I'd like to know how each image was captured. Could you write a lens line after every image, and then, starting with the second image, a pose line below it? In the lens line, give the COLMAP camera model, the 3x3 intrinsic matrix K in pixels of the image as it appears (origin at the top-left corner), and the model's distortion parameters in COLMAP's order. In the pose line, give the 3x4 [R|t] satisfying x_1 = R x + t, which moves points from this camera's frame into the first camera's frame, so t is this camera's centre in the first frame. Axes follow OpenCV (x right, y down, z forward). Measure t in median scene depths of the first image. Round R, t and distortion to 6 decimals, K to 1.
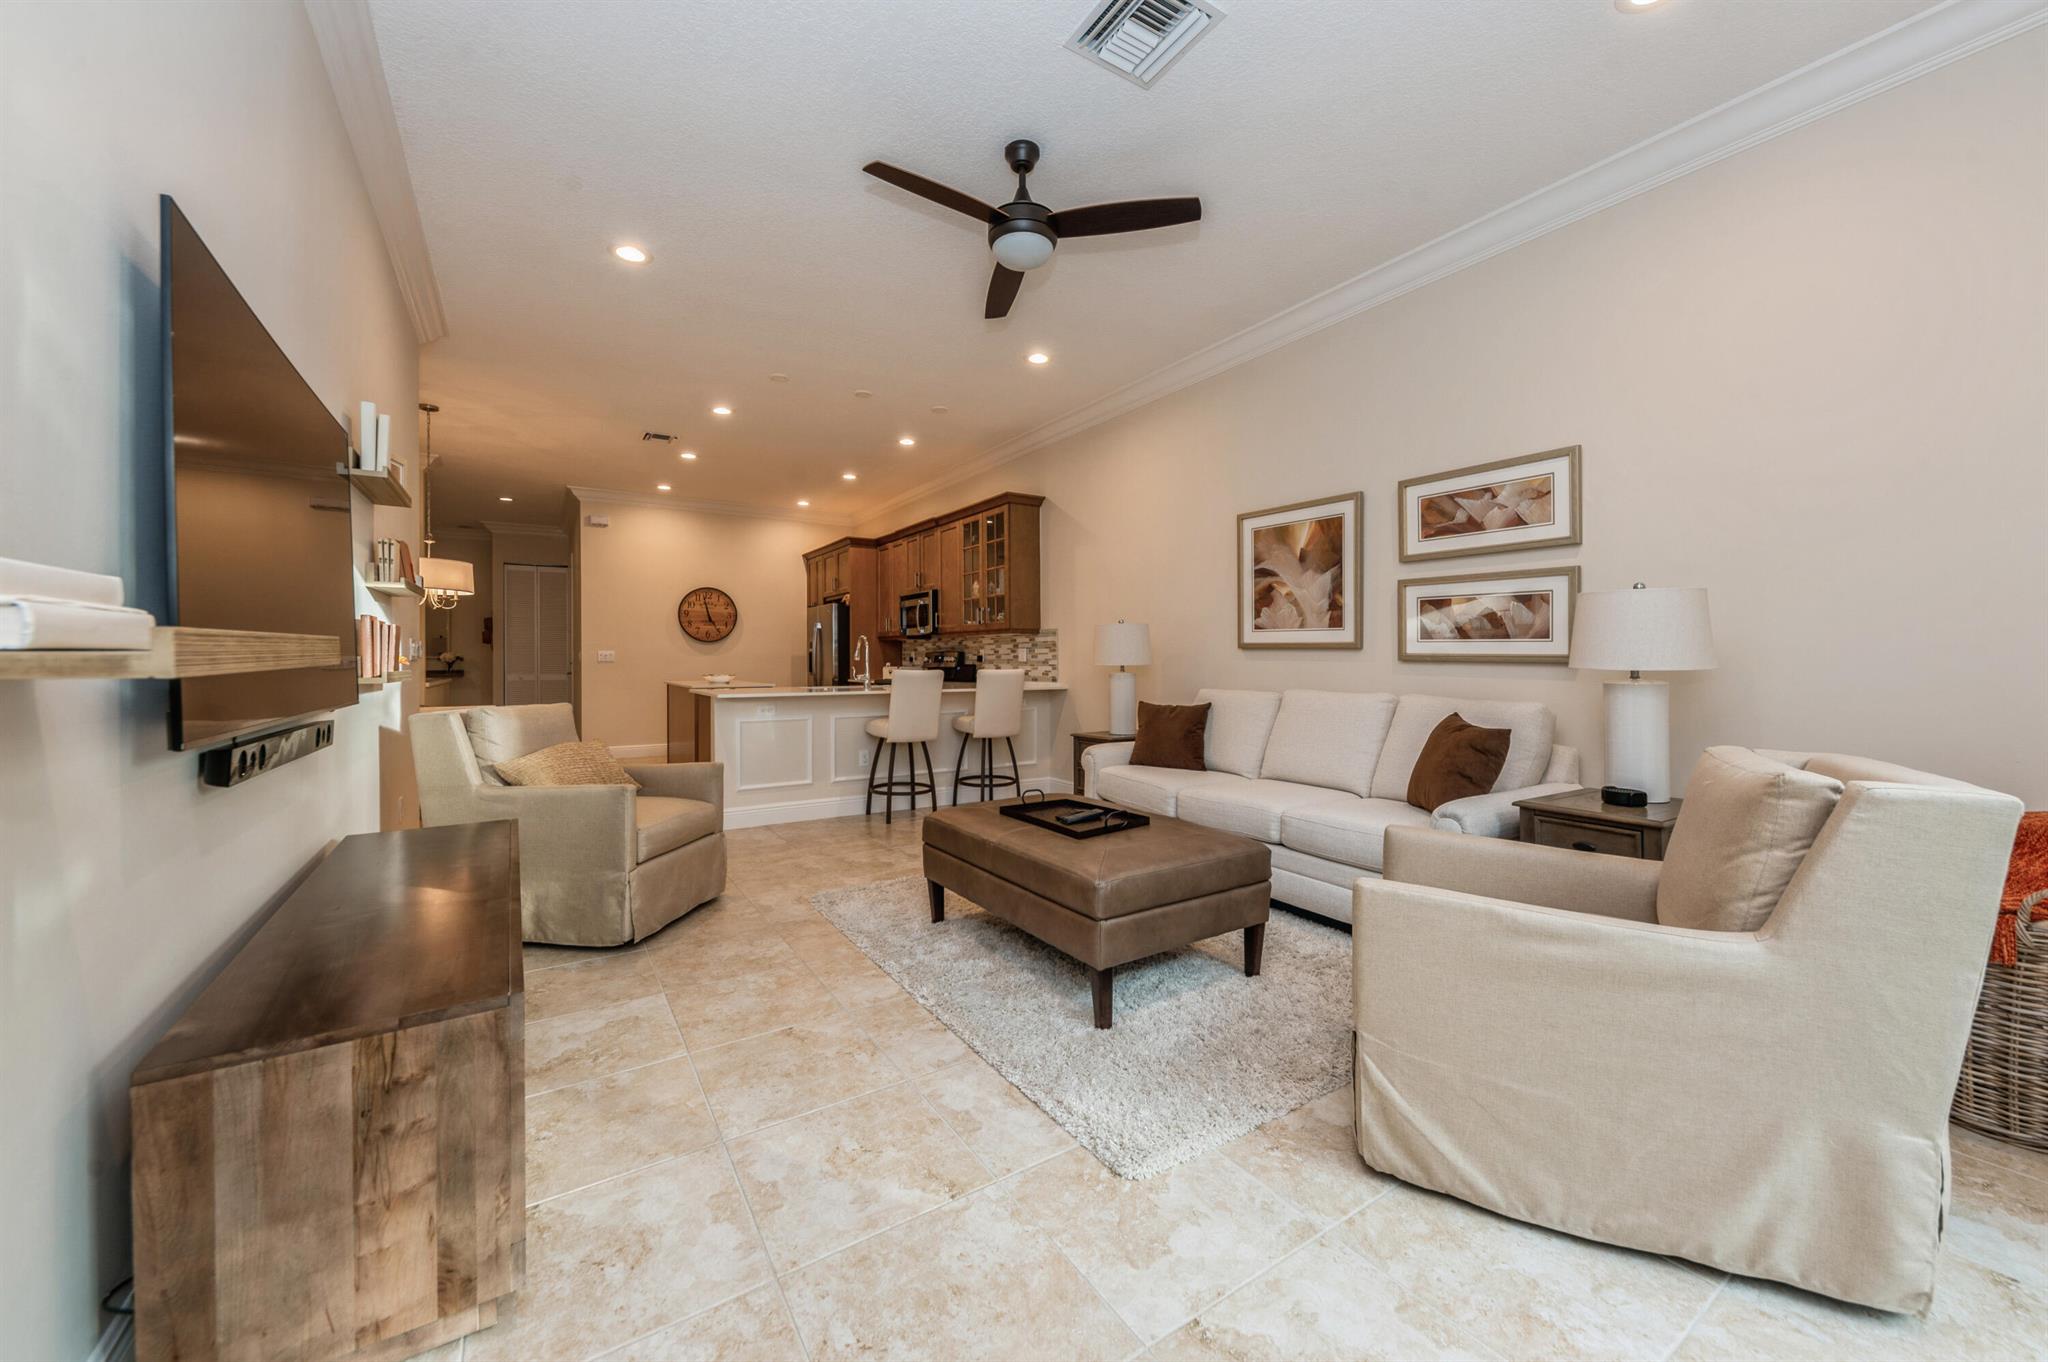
lens RADIAL K [[744.4, 0, 1027.3], [0, 744.4, 674.2], [0, 0, 1]] dist [-0.002372, -0.000337]
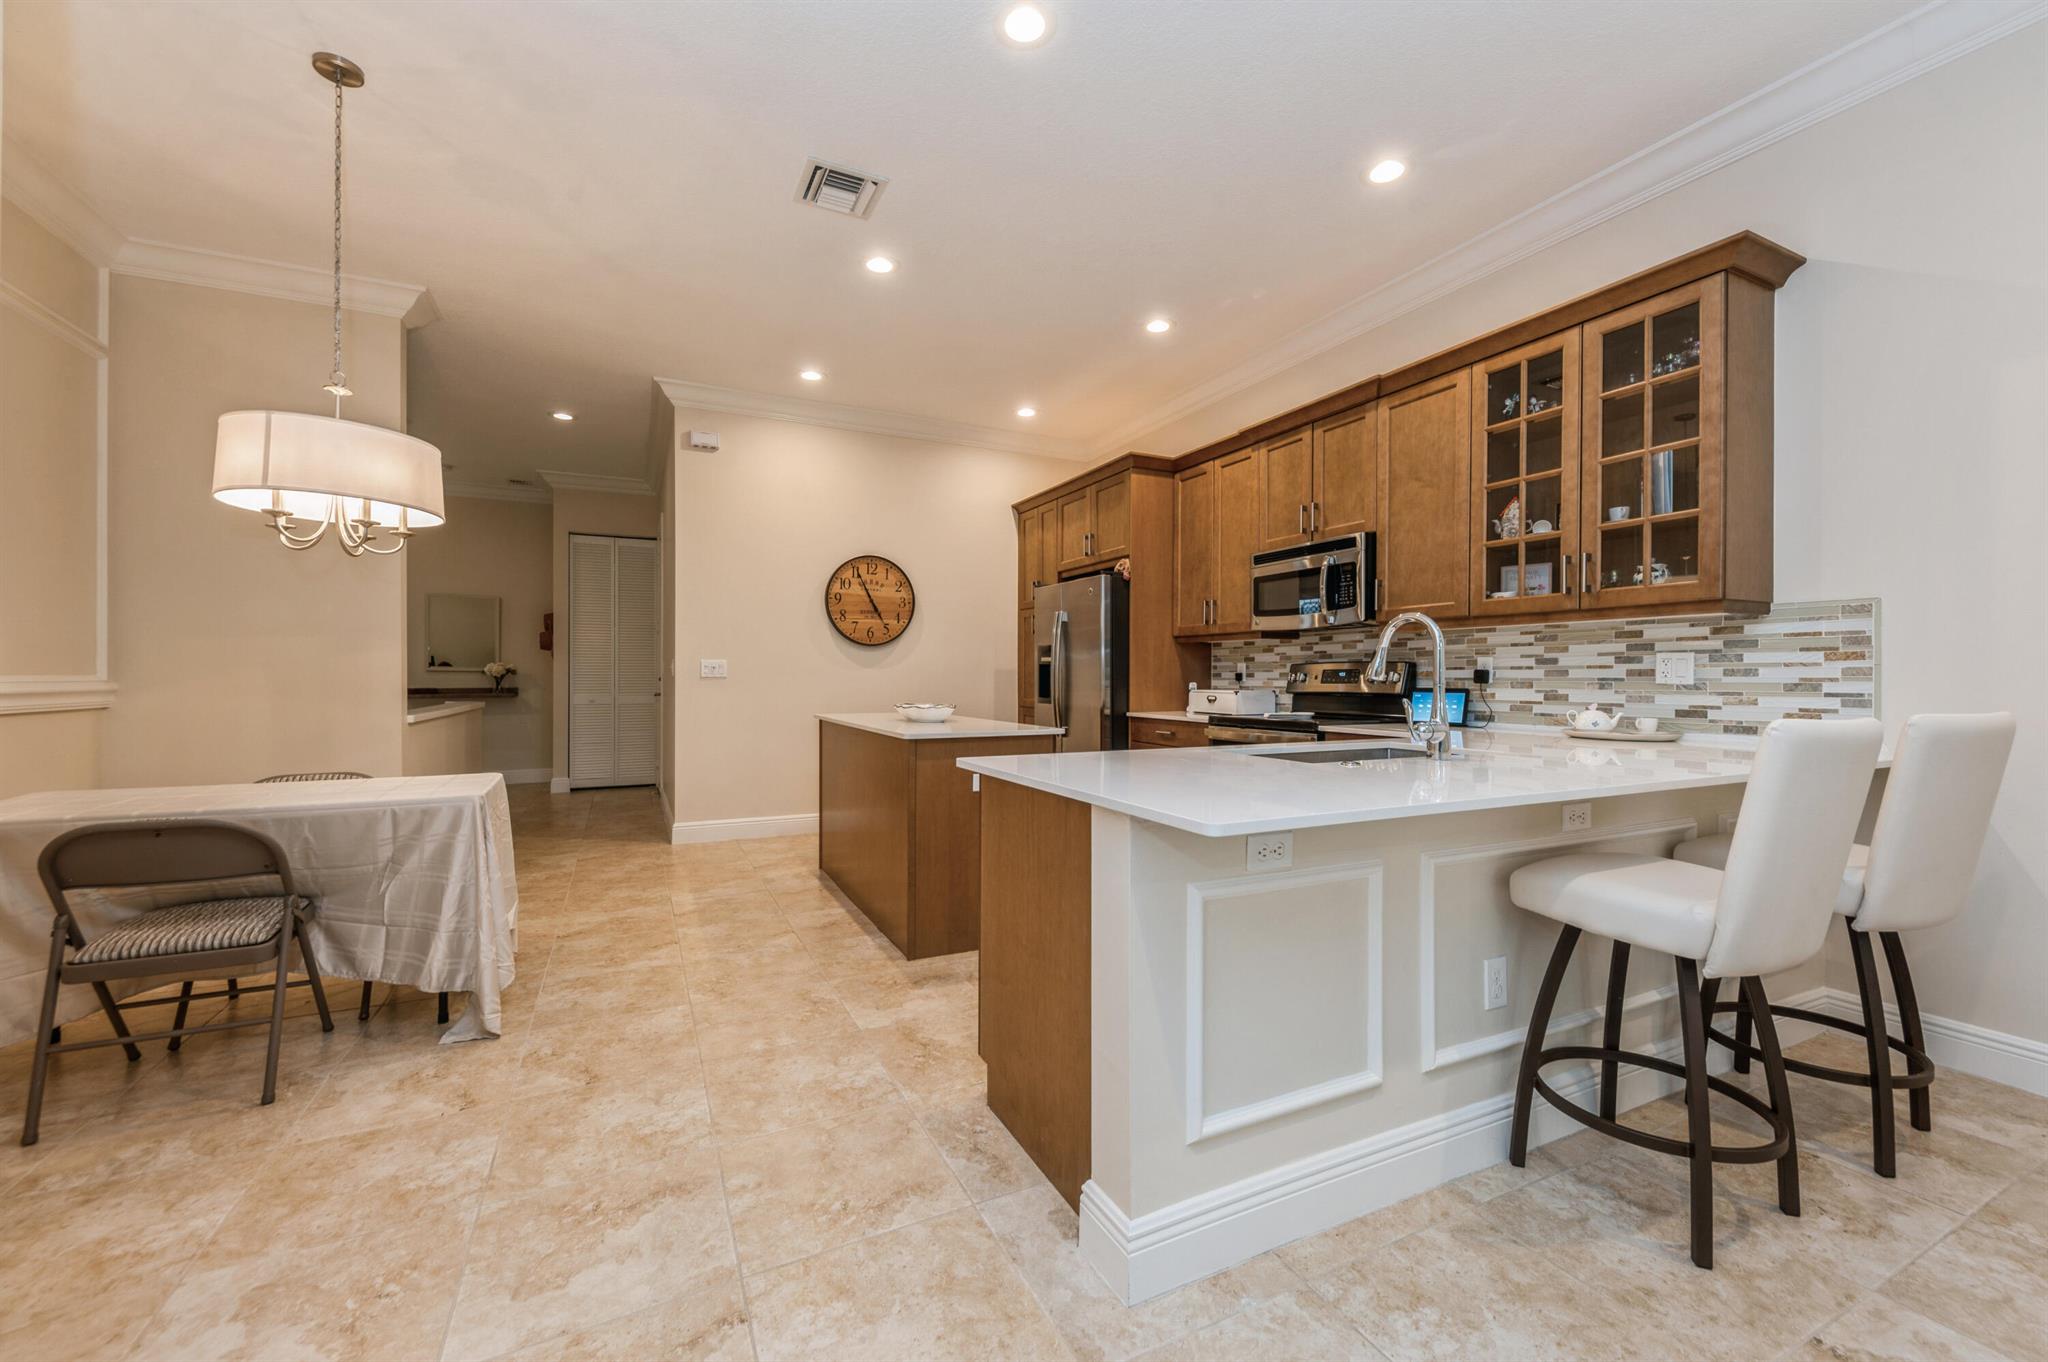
lens RADIAL K [[803.6, 0, 1020.8], [0, 803.6, 680.9], [0, 0, 1]] dist [0.010745, -0.002540]
pose [[0.991917, 0.006198, -0.126737, -0.331064], [-0.007976, 0.999877, -0.013529, -0.010551], [0.126638, 0.014431, 0.991844, 0.543218]]
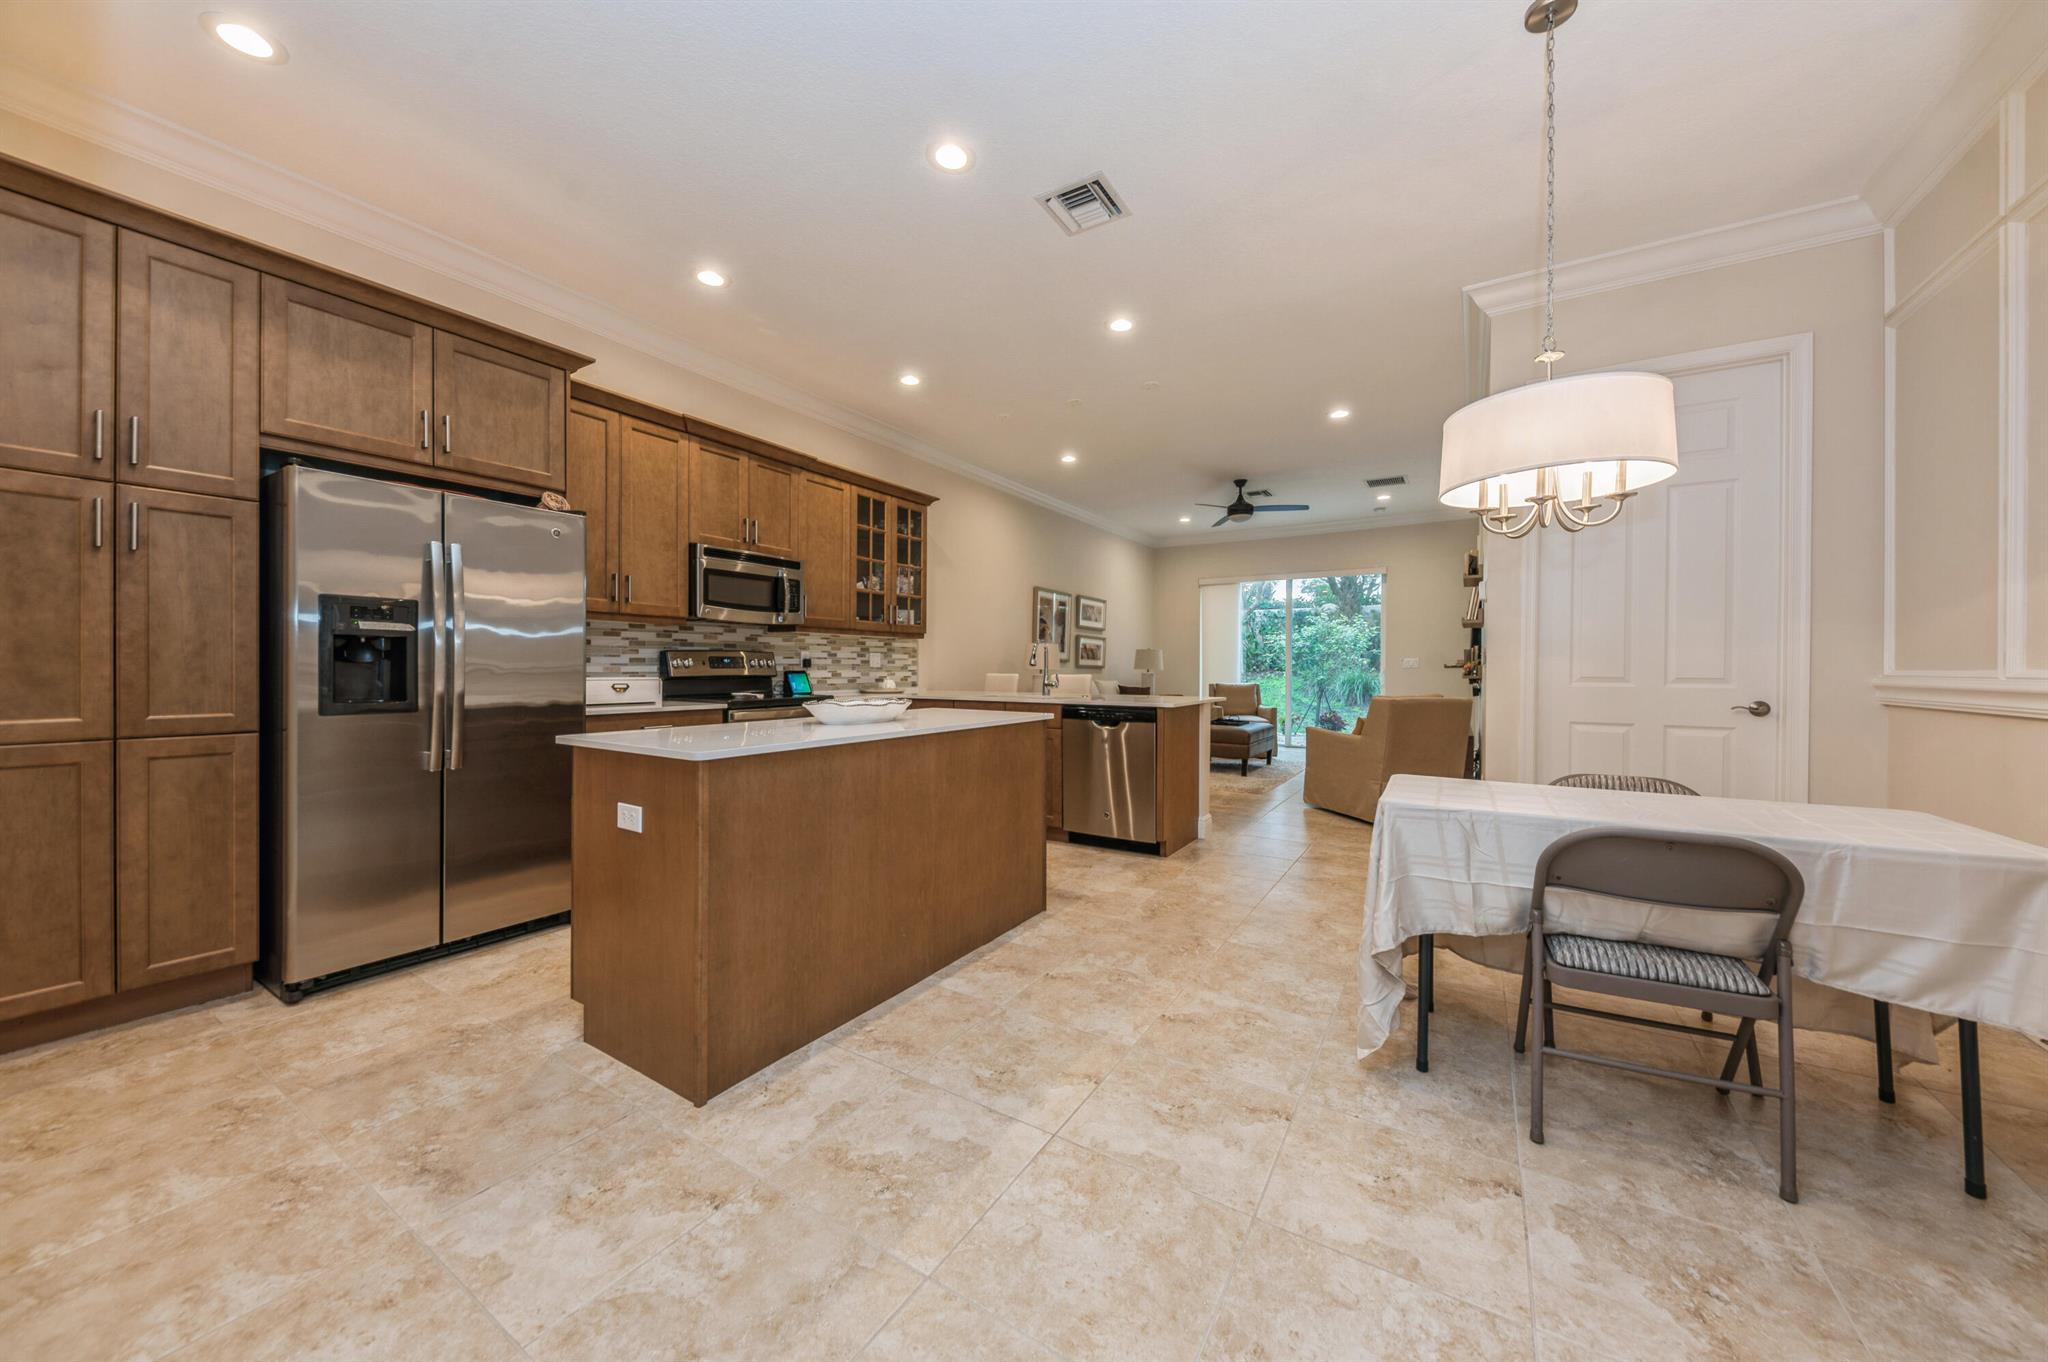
lens RADIAL K [[711.5, 0, 1027.2], [0, 711.5, 674.9], [0, 0, 1]] dist [0.004752, -0.001306]
pose [[-0.421176, -0.010875, 0.906914, -0.938788], [0.012956, 0.999754, 0.018005, -0.022123], [-0.906886, 0.019333, -0.420932, 1.280408]]
